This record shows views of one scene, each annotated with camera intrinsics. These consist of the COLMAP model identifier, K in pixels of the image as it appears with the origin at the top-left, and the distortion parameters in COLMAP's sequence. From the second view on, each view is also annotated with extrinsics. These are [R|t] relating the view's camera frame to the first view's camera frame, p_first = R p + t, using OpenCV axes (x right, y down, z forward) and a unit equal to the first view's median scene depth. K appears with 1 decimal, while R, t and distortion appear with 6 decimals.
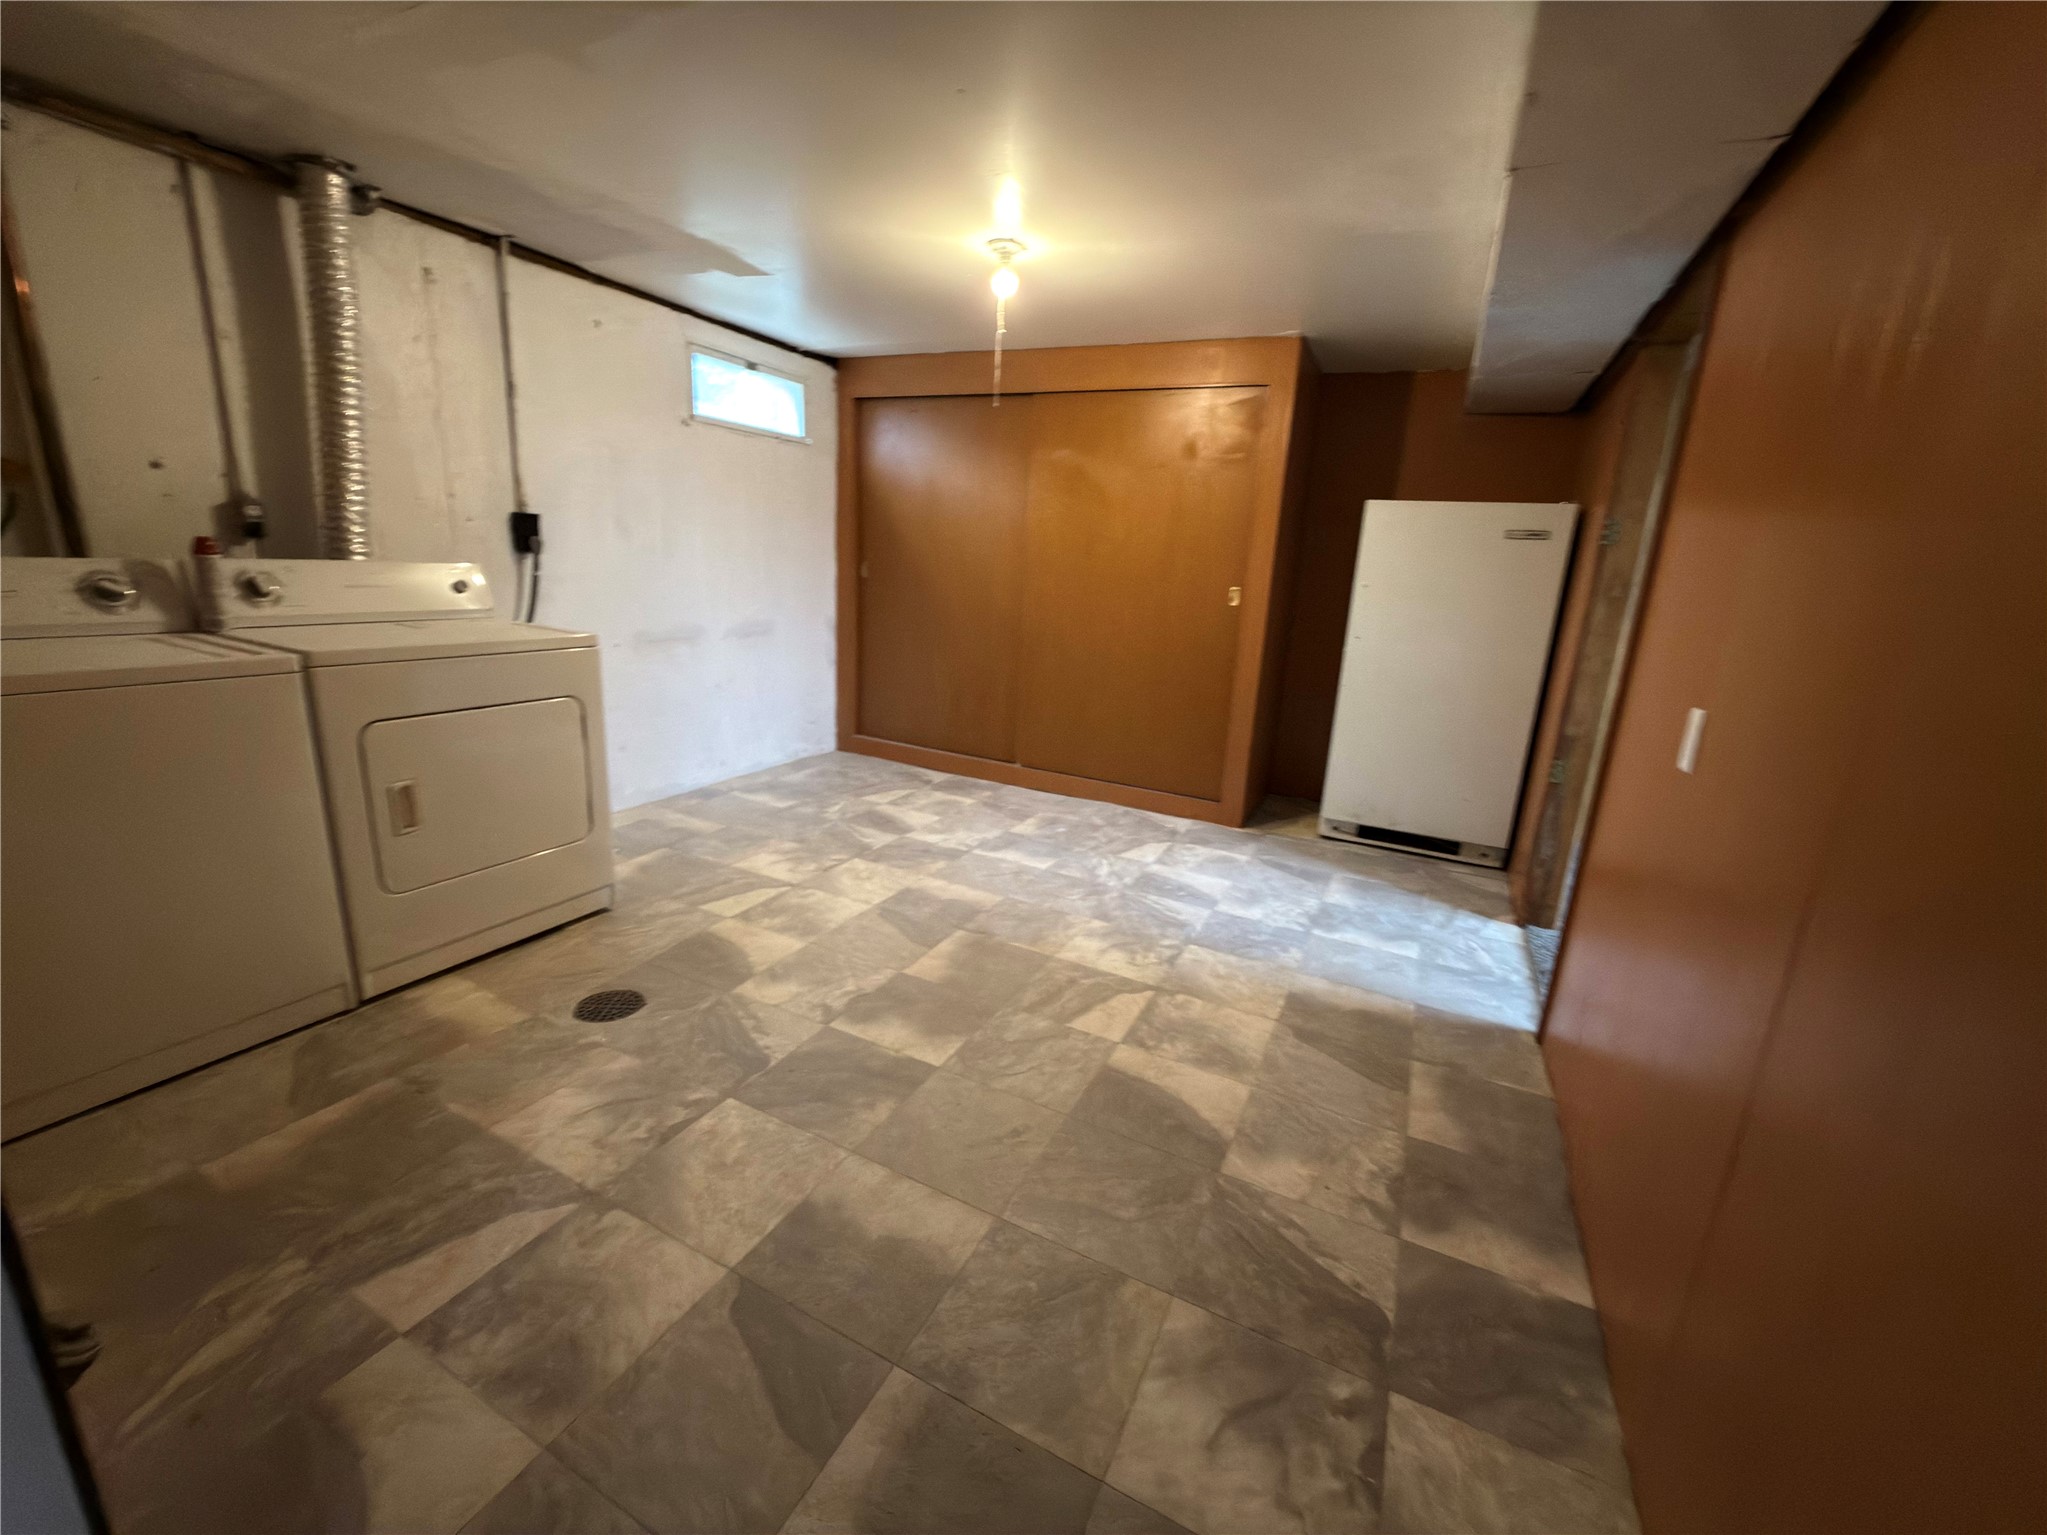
lens RADIAL K [[815.0, 0, 1021.9], [0, 815.0, 765.5], [0, 0, 1]] dist [-0.000037, 0.000380]
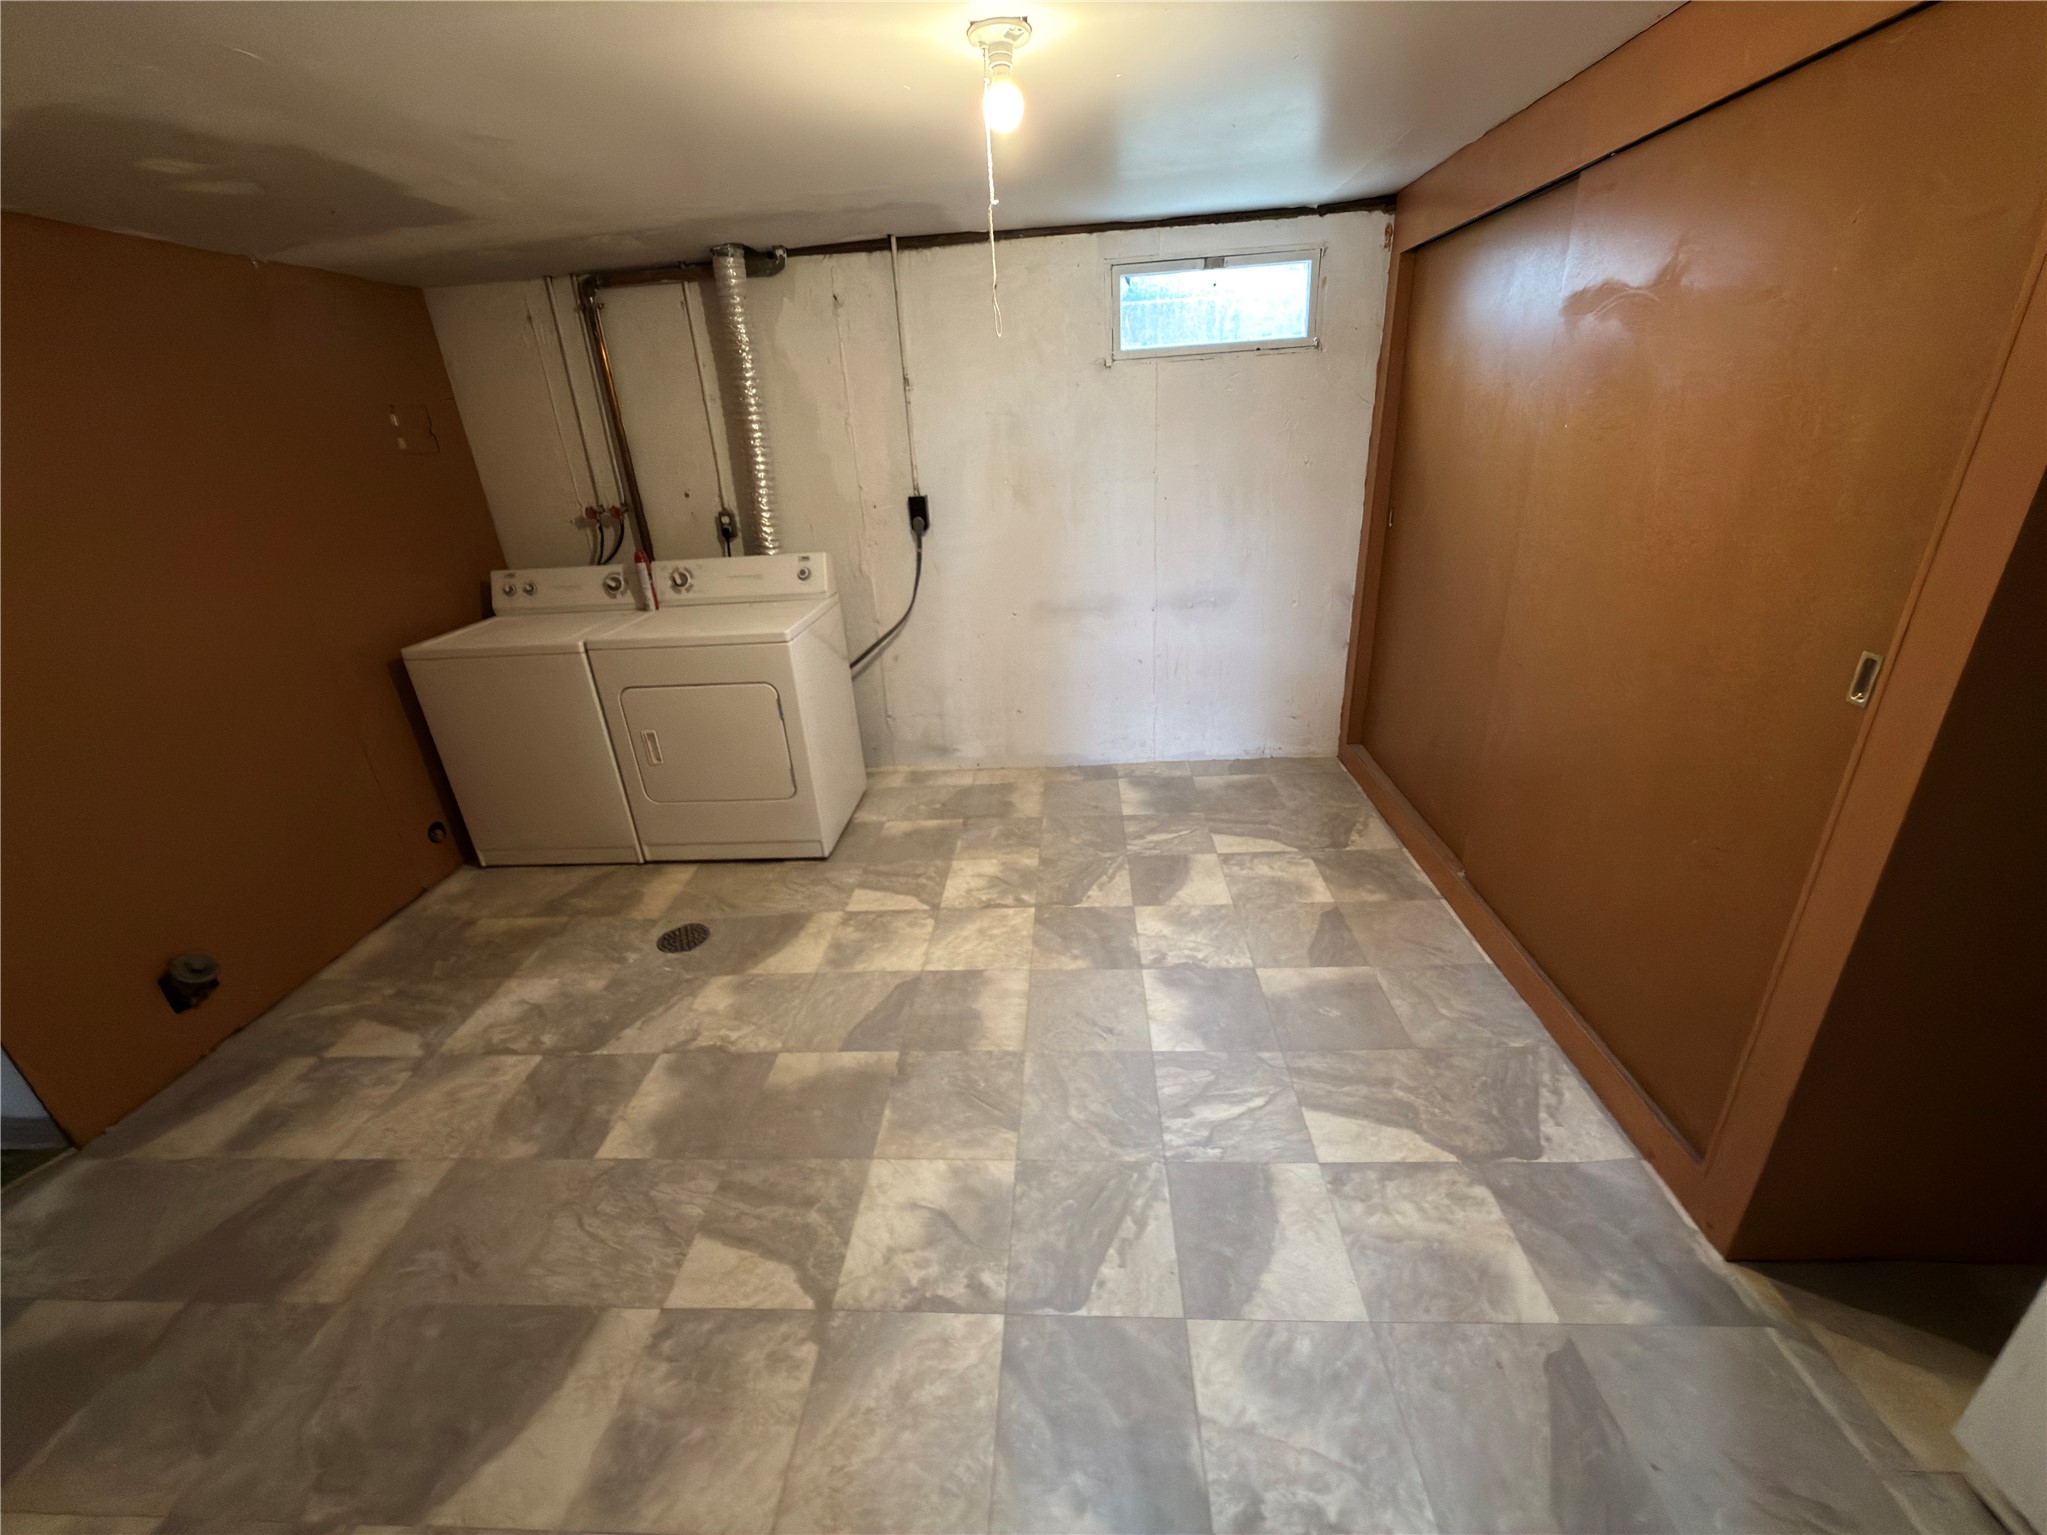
lens RADIAL K [[815.0, 0, 1027.1], [0, 815.0, 767.1], [0, 0, 1]] dist [-0.000037, 0.000380]
pose [[0.397394, 0.287517, -0.871443, 0.574995], [-0.148982, 0.957264, 0.247893, -0.276675], [0.905474, 0.031318, 0.423245, 0.739216]]
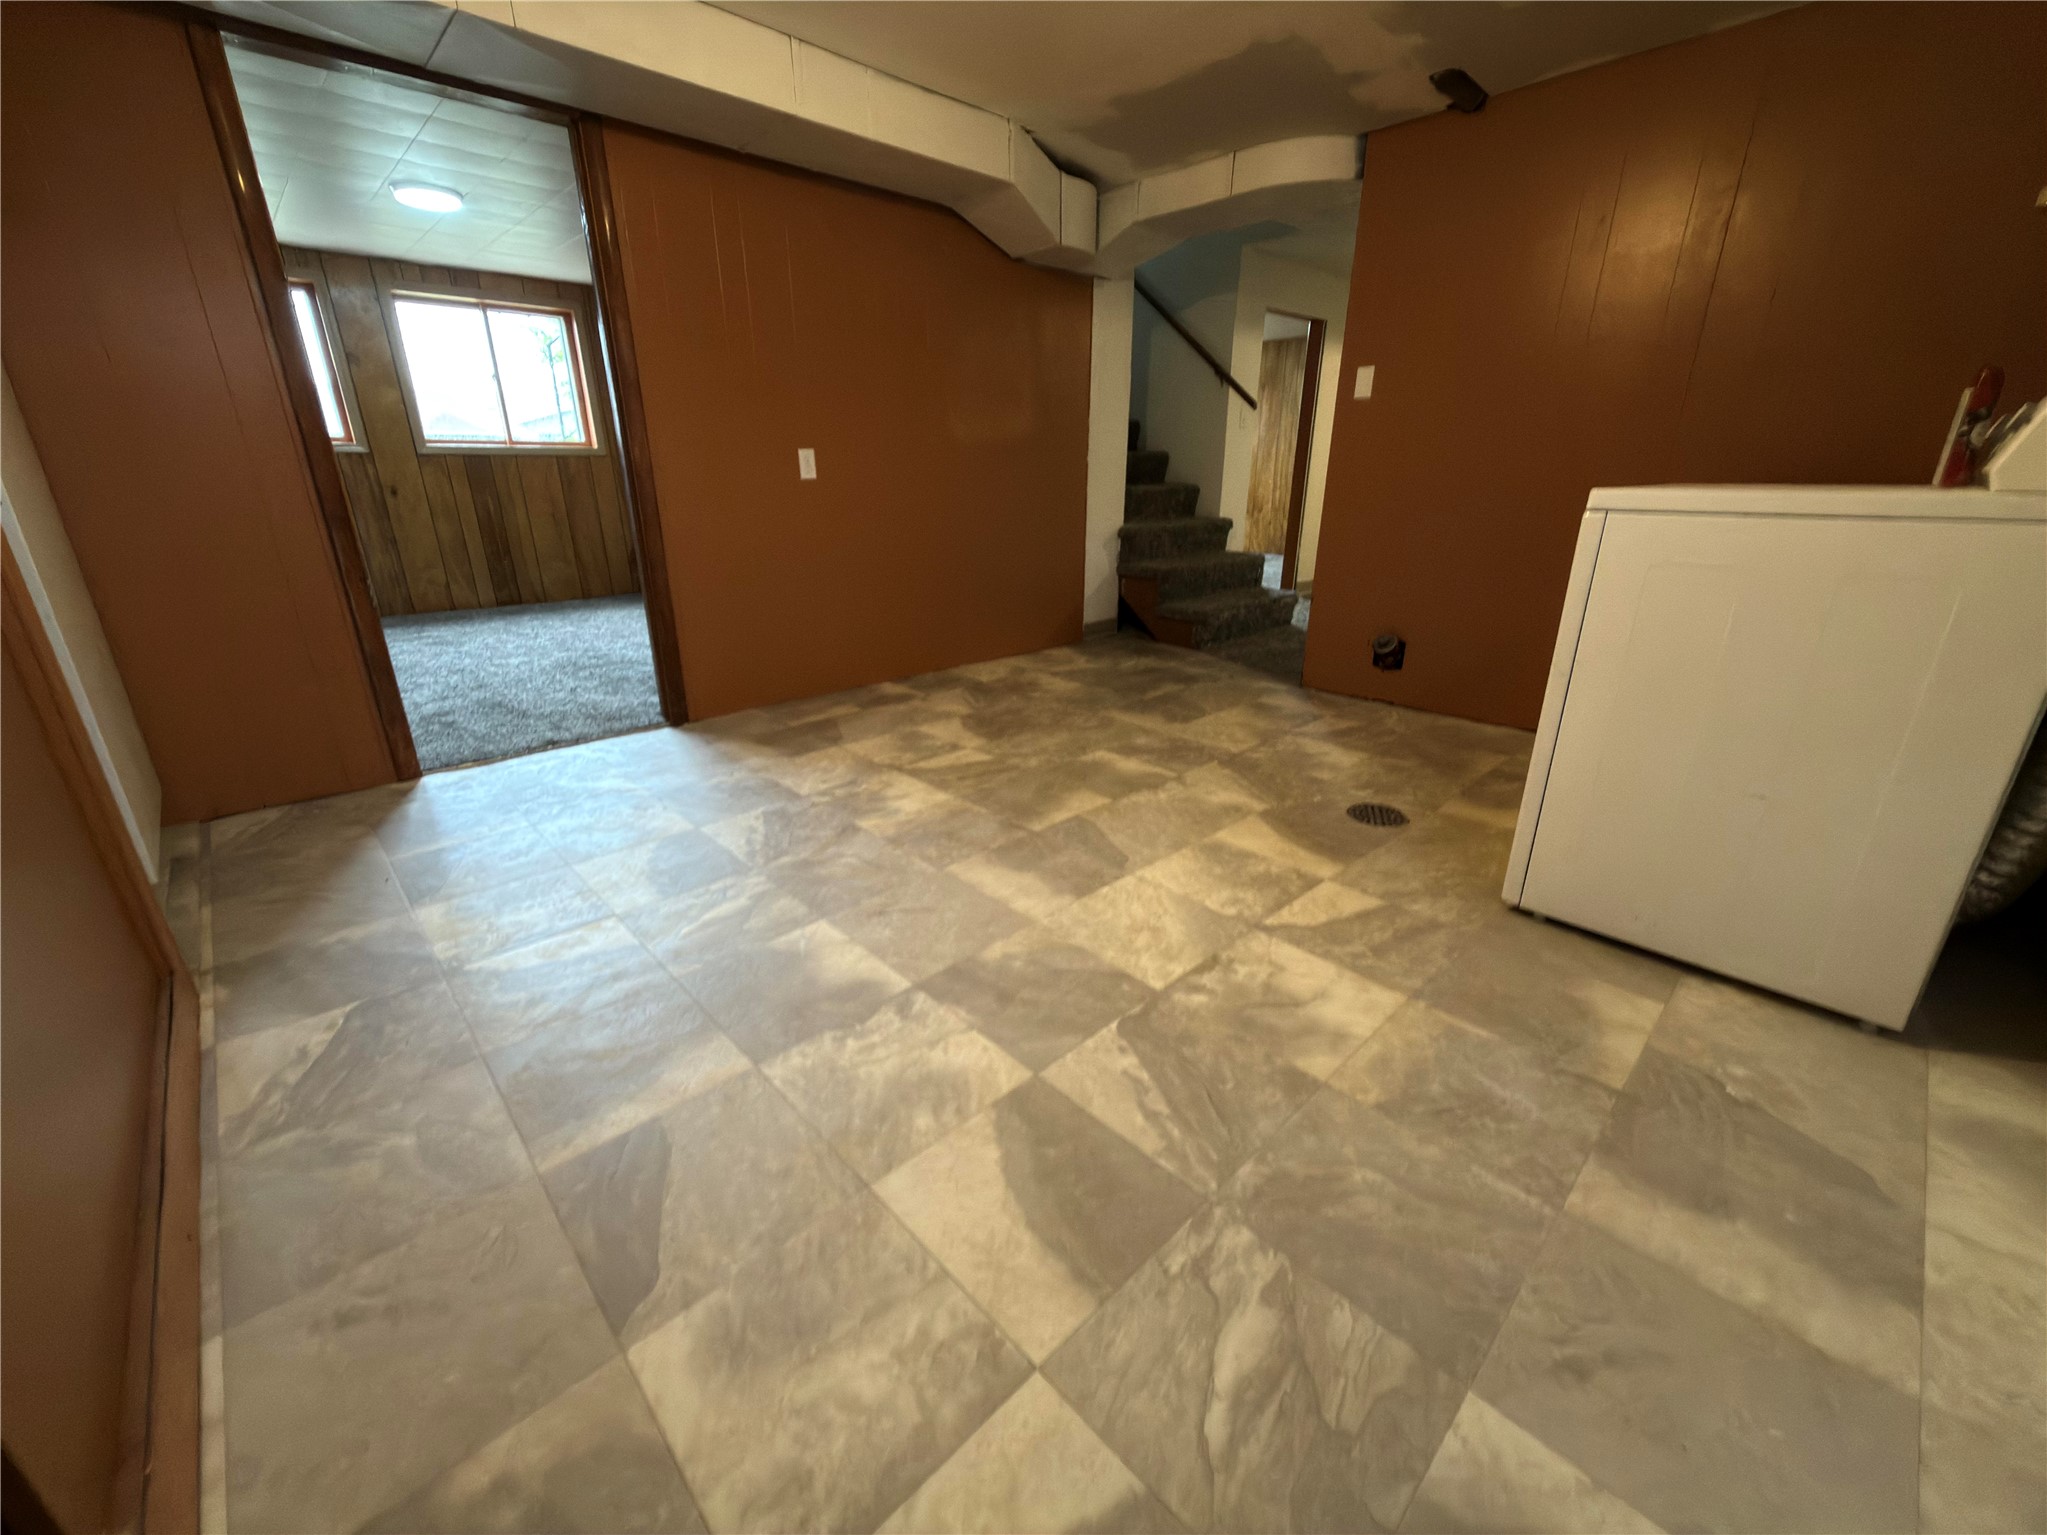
lens RADIAL K [[815.0, 0, 1019.8], [0, 815.0, 769.8], [0, 0, 1]] dist [-0.000037, 0.000380]
pose [[-0.937358, -0.173566, 0.302052, -0.294188], [0.033508, 0.818106, 0.574090, -0.321284], [-0.346753, 0.548249, -0.761042, 1.556936]]
